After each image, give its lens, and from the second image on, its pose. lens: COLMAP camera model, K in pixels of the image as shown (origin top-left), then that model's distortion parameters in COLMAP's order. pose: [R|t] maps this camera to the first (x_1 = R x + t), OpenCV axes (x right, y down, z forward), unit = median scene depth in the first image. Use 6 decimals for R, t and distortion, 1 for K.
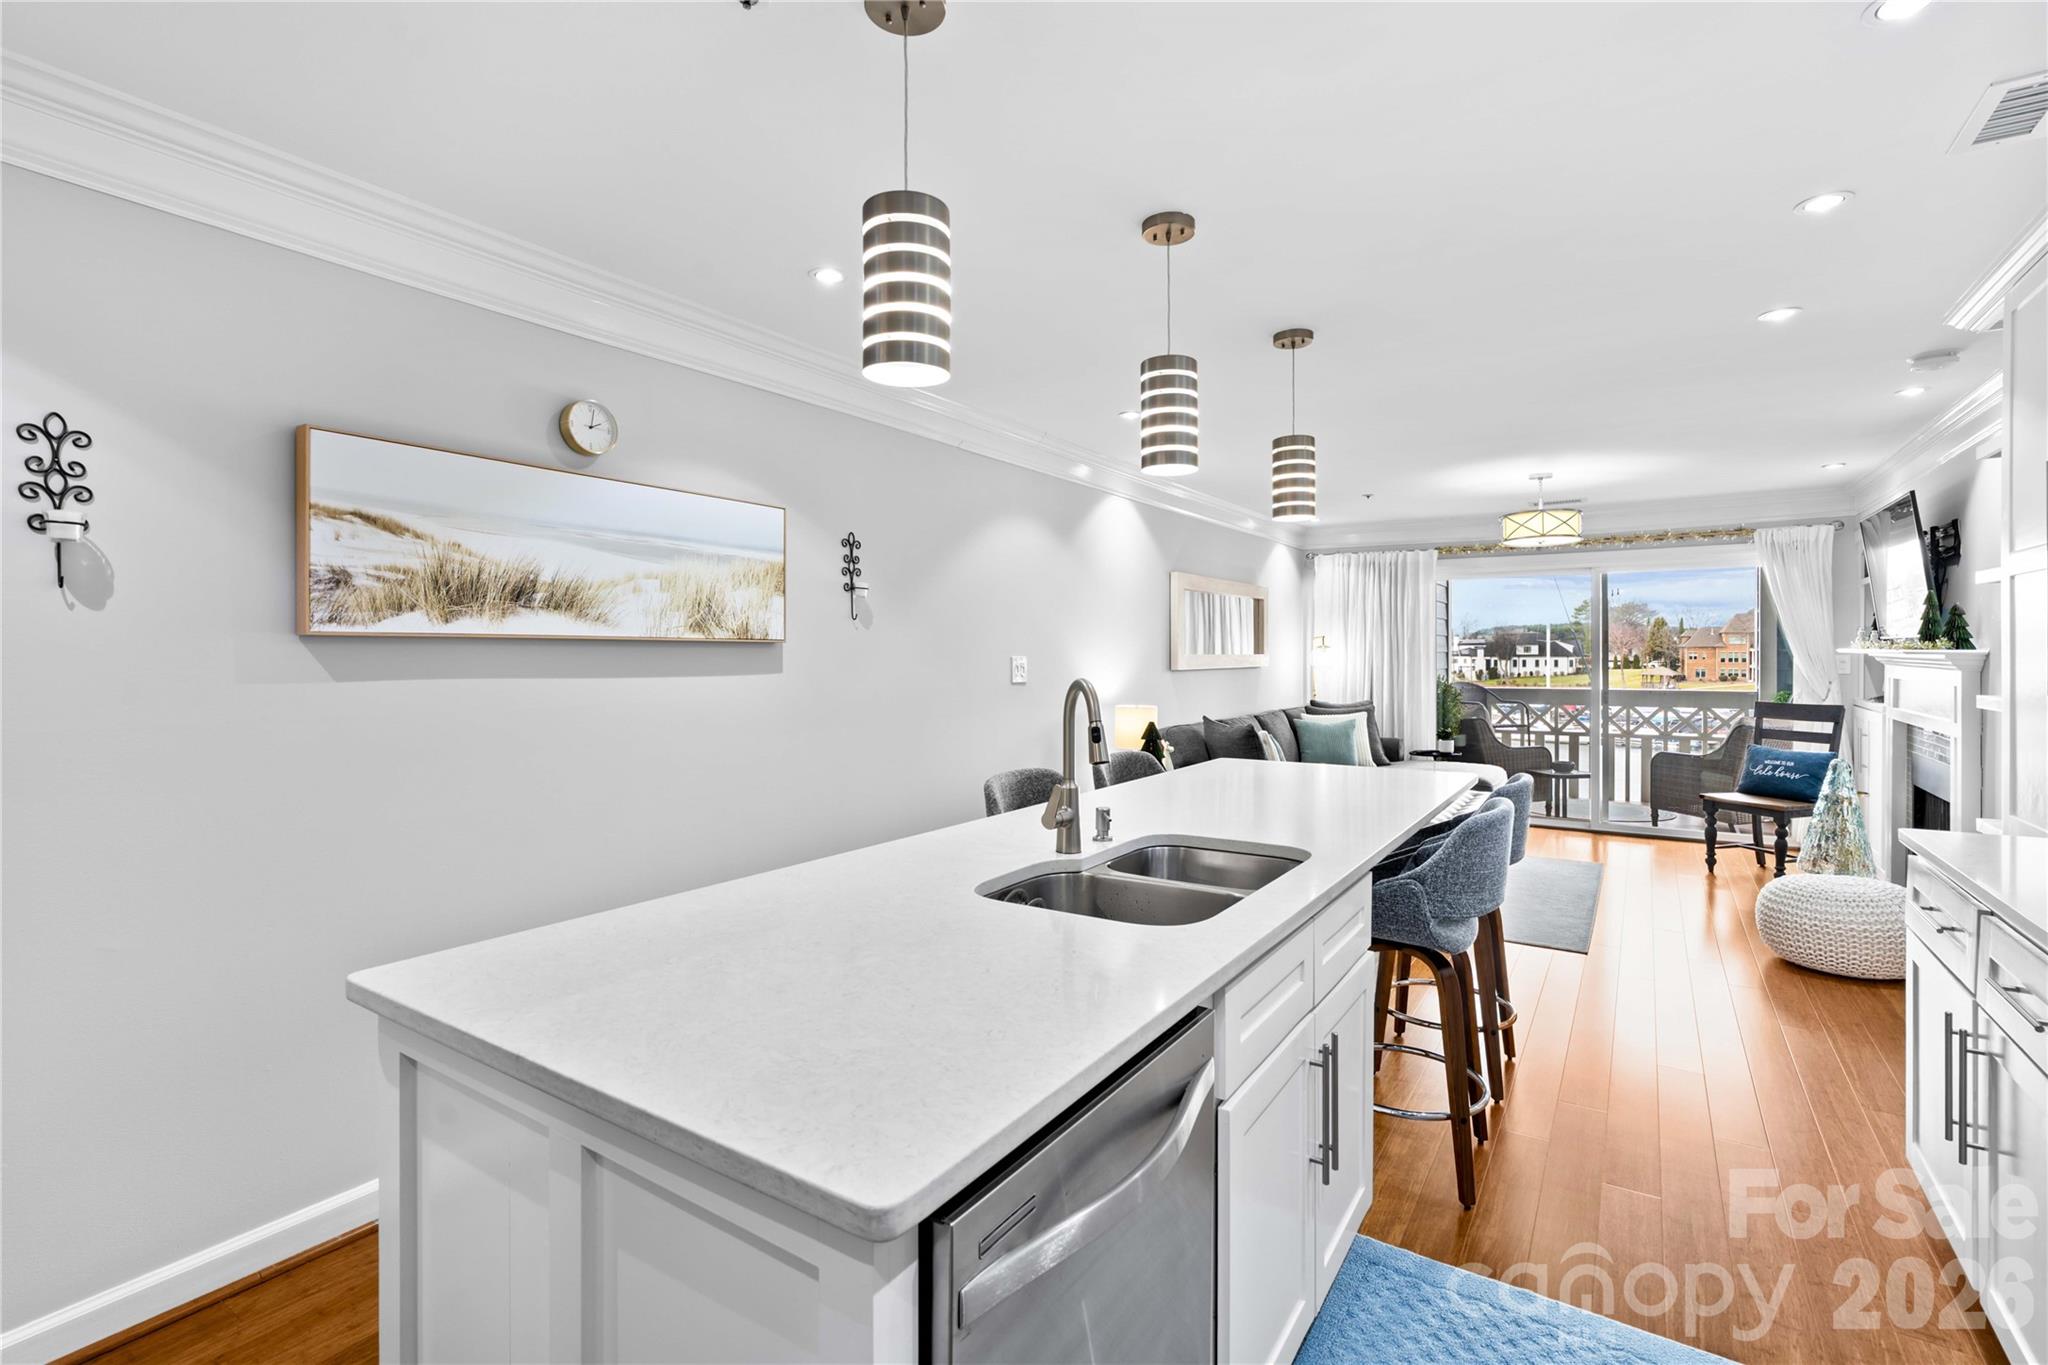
lens RADIAL K [[937.0, 0, 1023.9], [0, 937.0, 654.7], [0, 0, 1]] dist [-0.010809, 0.000761]
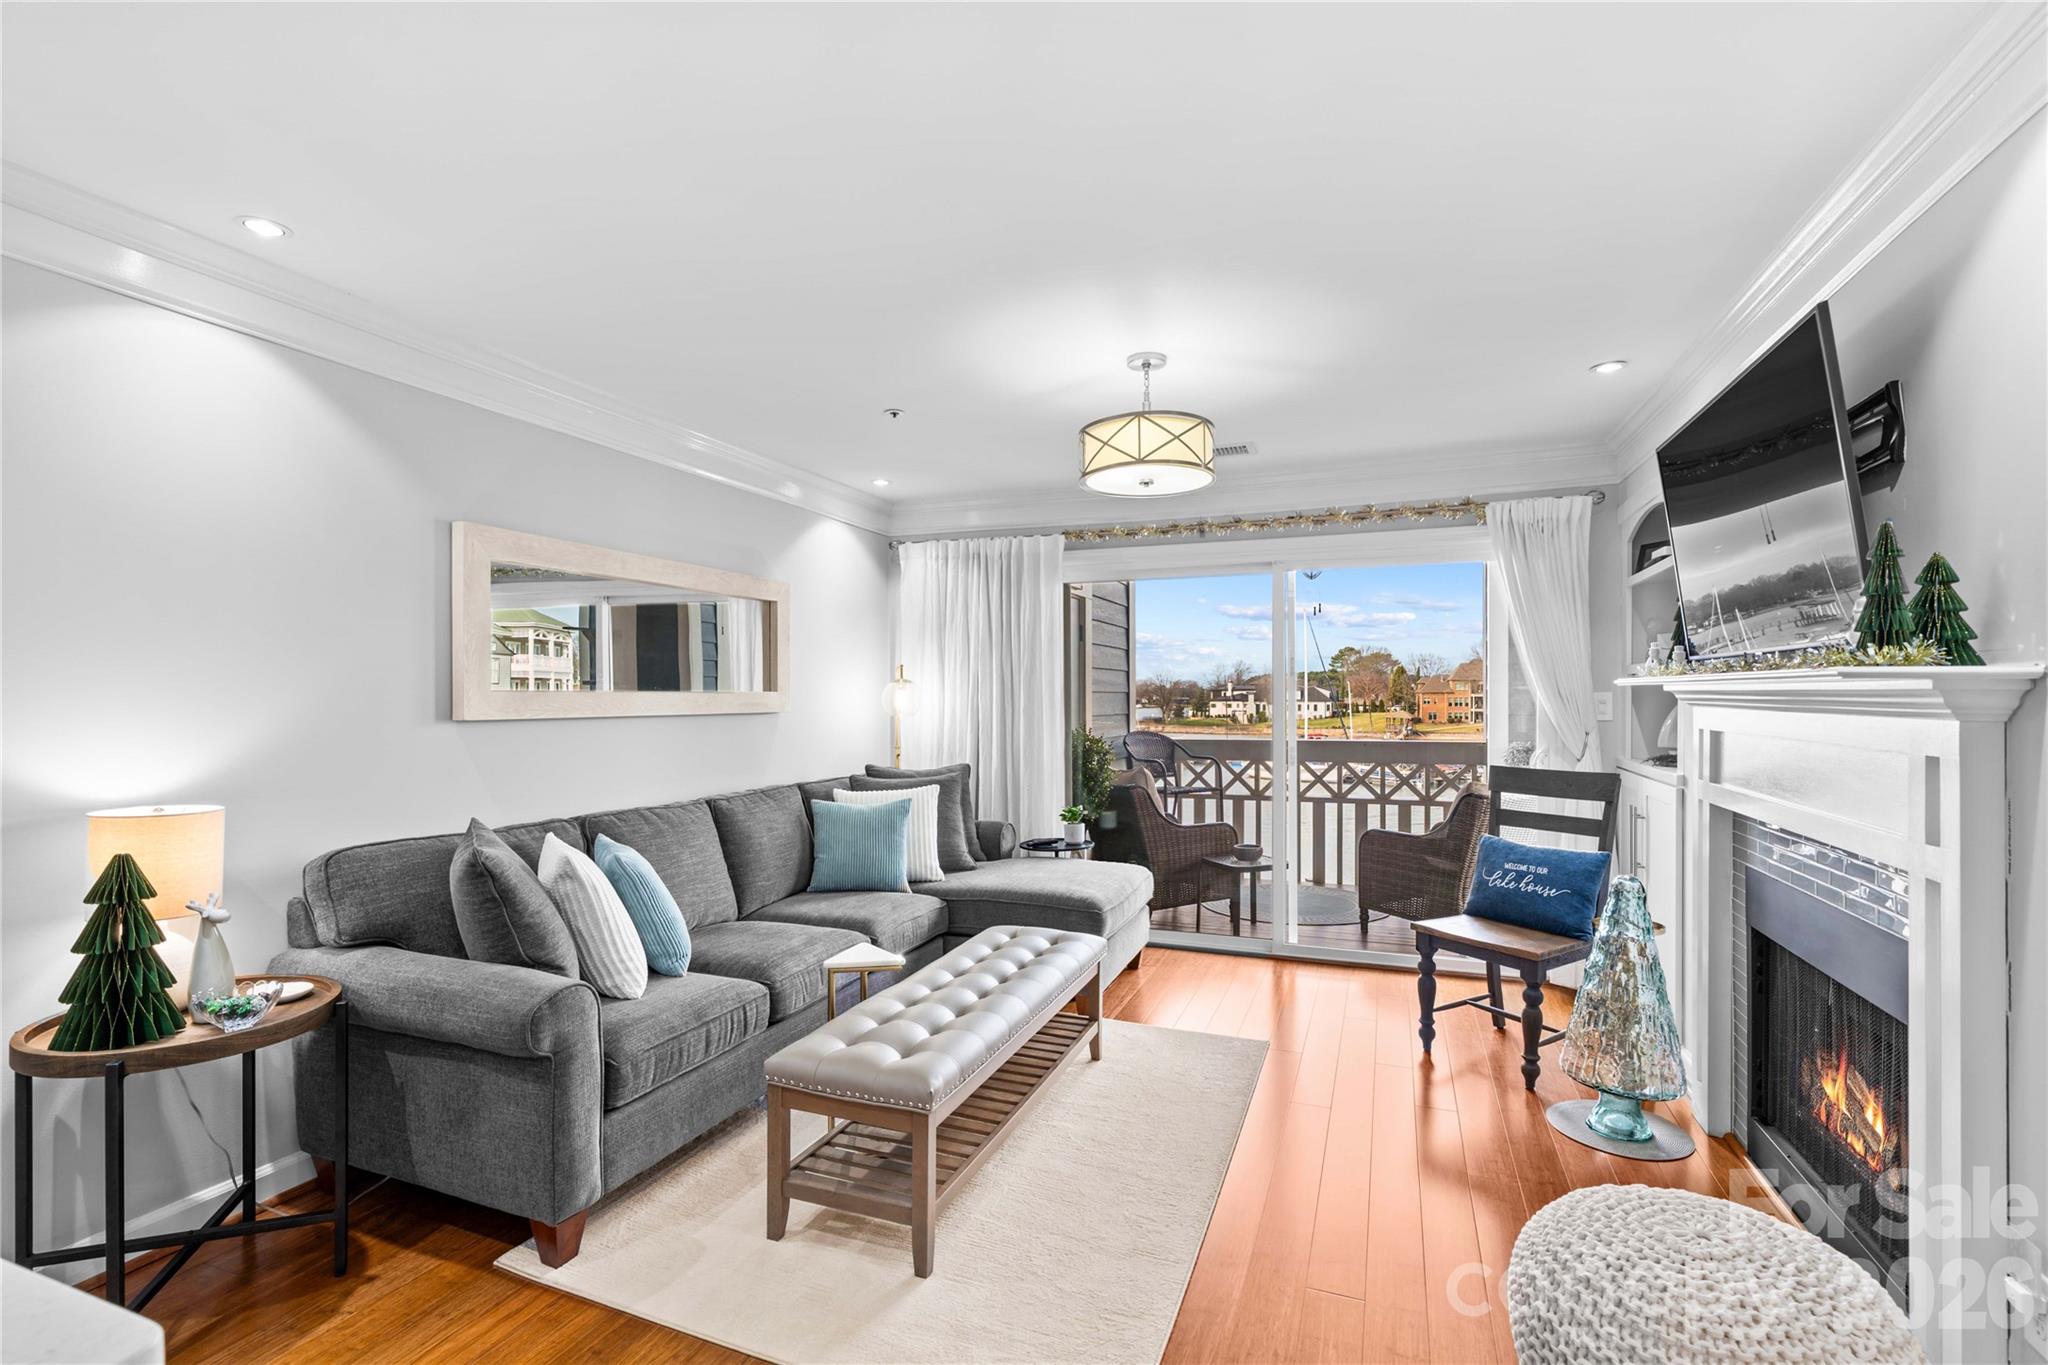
lens RADIAL K [[937.0, 0, 1042.8], [0, 937.0, 696.6], [0, 0, 1]] dist [-0.010809, 0.000761]
pose [[0.973162, -0.000706, 0.230120, 0.288189], [0.001614, 0.999992, -0.003757, 0.004634], [-0.230115, 0.004027, 0.973155, 0.378337]]
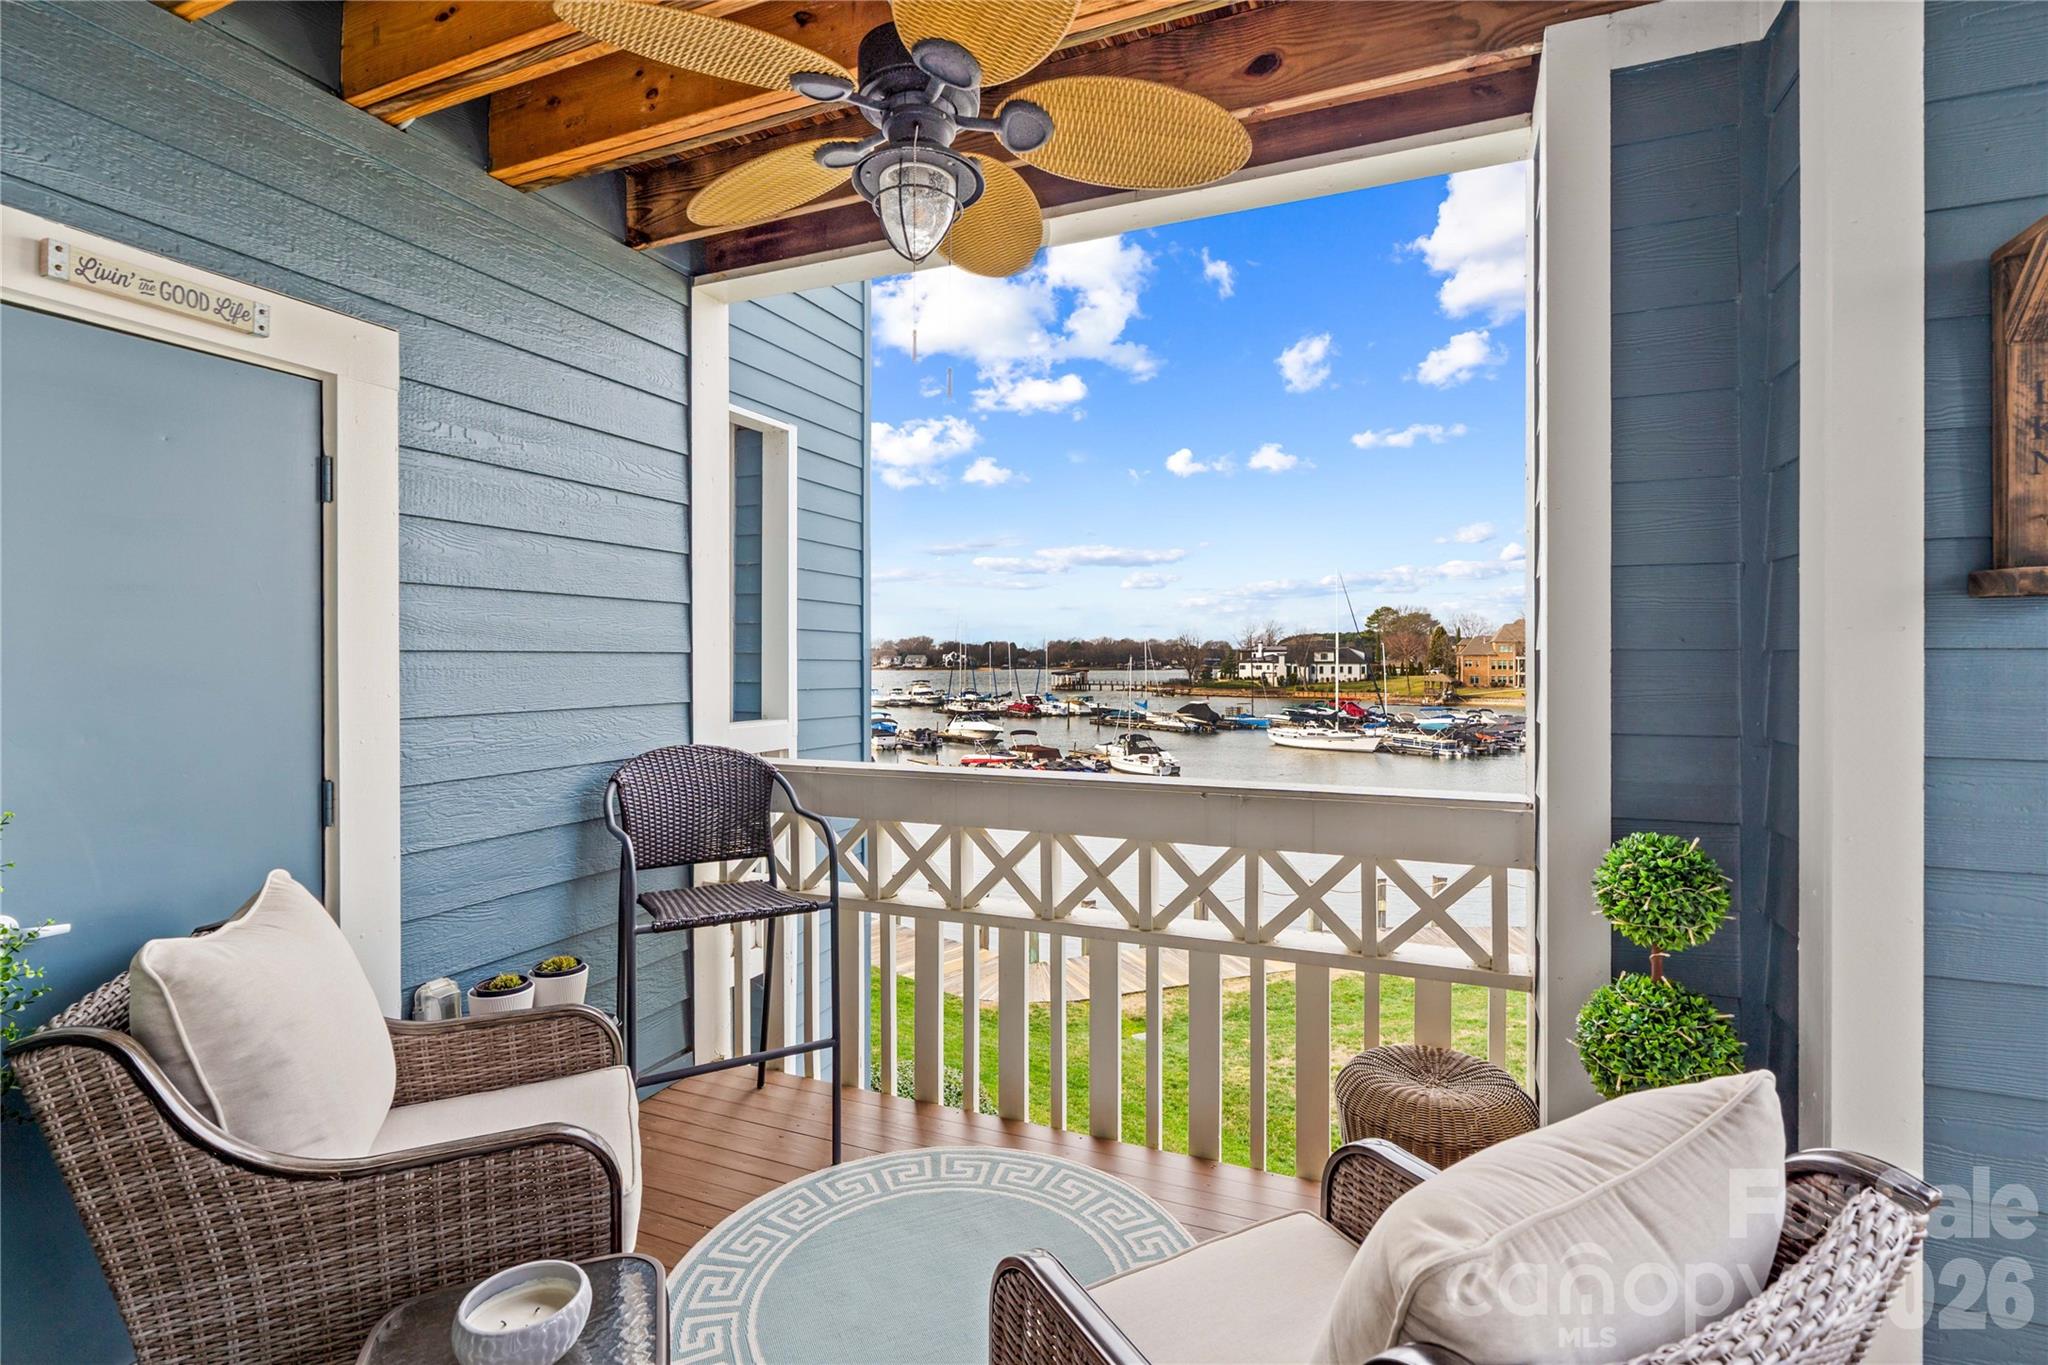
lens RADIAL K [[937.0, 0, 1014.7], [0, 937.0, 664.7], [0, 0, 1]] dist [-0.010809, 0.000761]
pose [[0.985511, 0.002246, 0.169600, 0.545383], [-0.003205, 0.999980, 0.005382, -0.019910], [-0.169584, -0.005847, 0.985498, 0.749362]]
